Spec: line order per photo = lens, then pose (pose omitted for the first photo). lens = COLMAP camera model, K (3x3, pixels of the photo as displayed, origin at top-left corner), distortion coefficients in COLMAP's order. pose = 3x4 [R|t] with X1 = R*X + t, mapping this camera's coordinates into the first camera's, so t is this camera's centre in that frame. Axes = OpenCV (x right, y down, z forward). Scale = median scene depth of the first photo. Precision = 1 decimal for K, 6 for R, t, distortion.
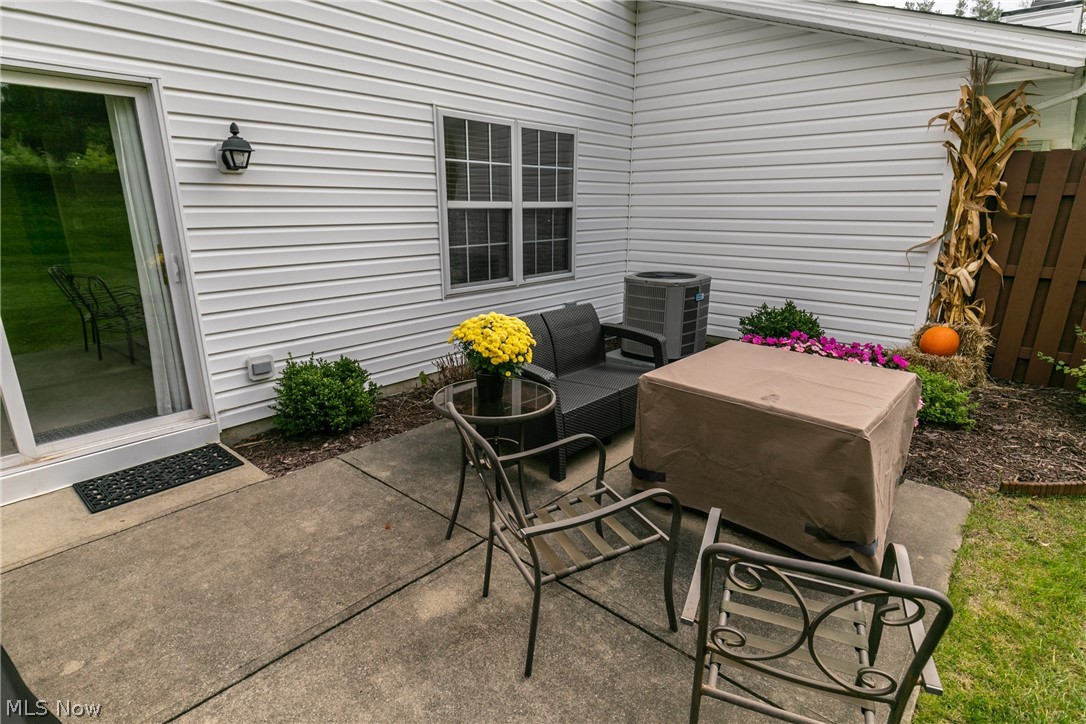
lens RADIAL K [[574.0, 0, 543.0], [0, 574.0, 362.0], [0, 0, 1]] dist [0.001766, 0.000300]
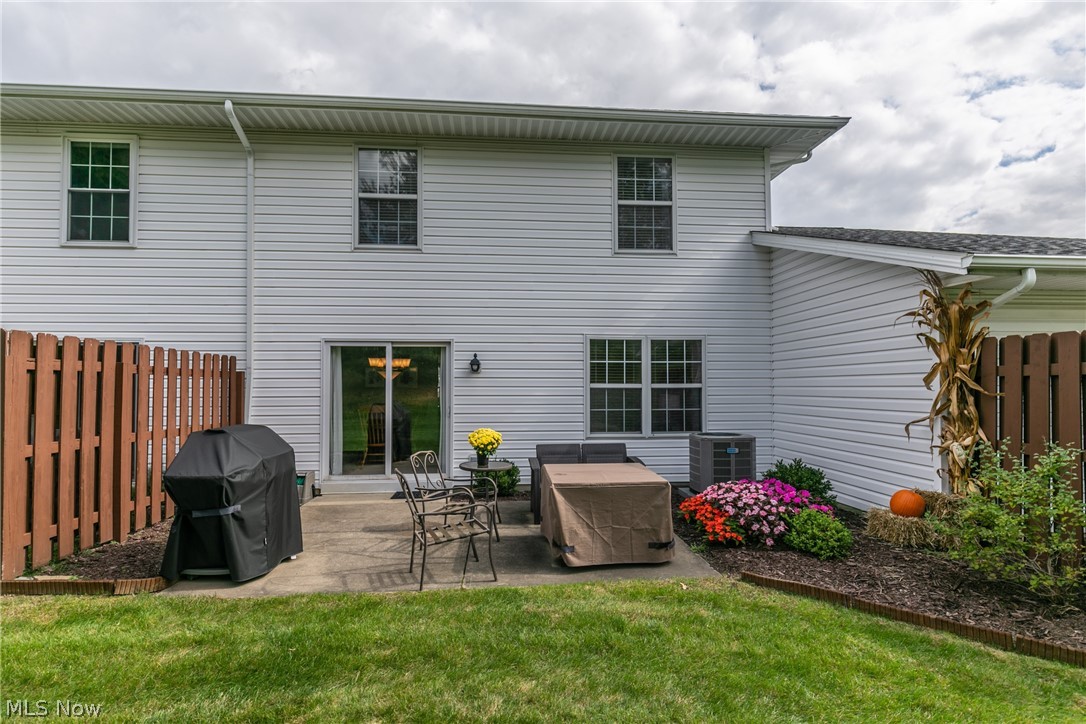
lens RADIAL K [[556.1, 0, 543.0], [0, 556.1, 362.0], [0, 0, 1]] dist [0.001507, -0.000152]
pose [[0.717479, -0.031670, -0.695860, 0.871752], [-0.184162, 0.954797, -0.233339, 0.076650], [0.671795, 0.295566, 0.679215, -0.261847]]
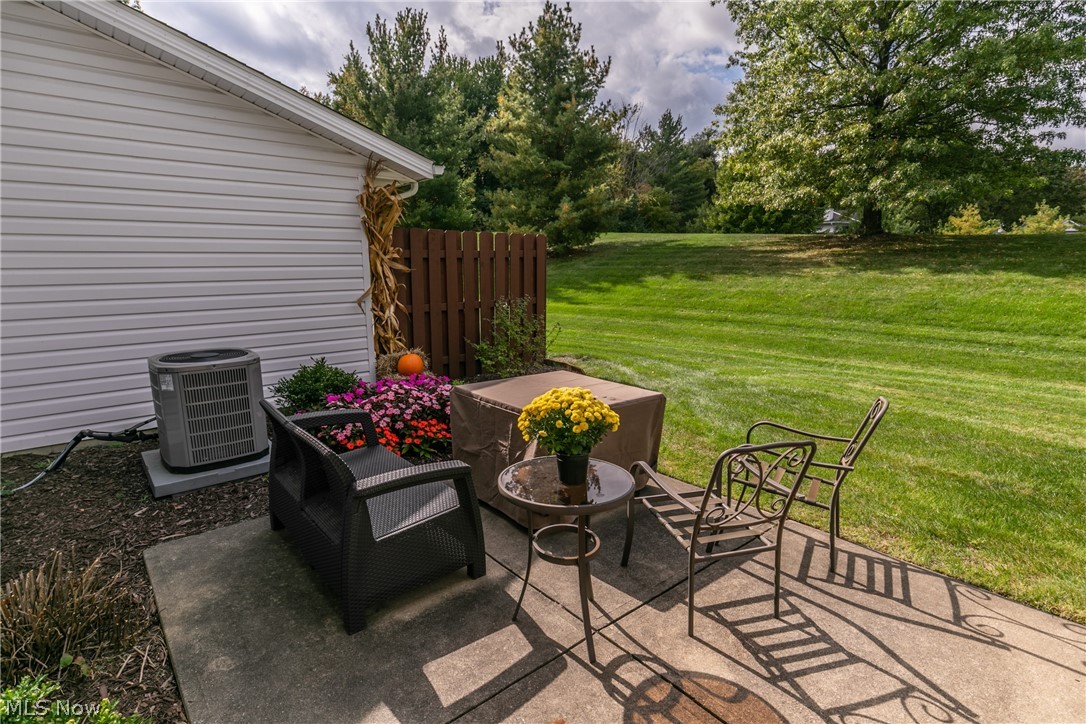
lens RADIAL K [[556.1, 0, 543.0], [0, 556.1, 362.0], [0, 0, 1]] dist [0.001507, -0.000152]
pose [[0.146283, -0.180536, 0.972629, -0.449139], [0.268174, 0.953626, 0.136675, -0.122205], [-0.952199, 0.240841, 0.187915, 0.417768]]
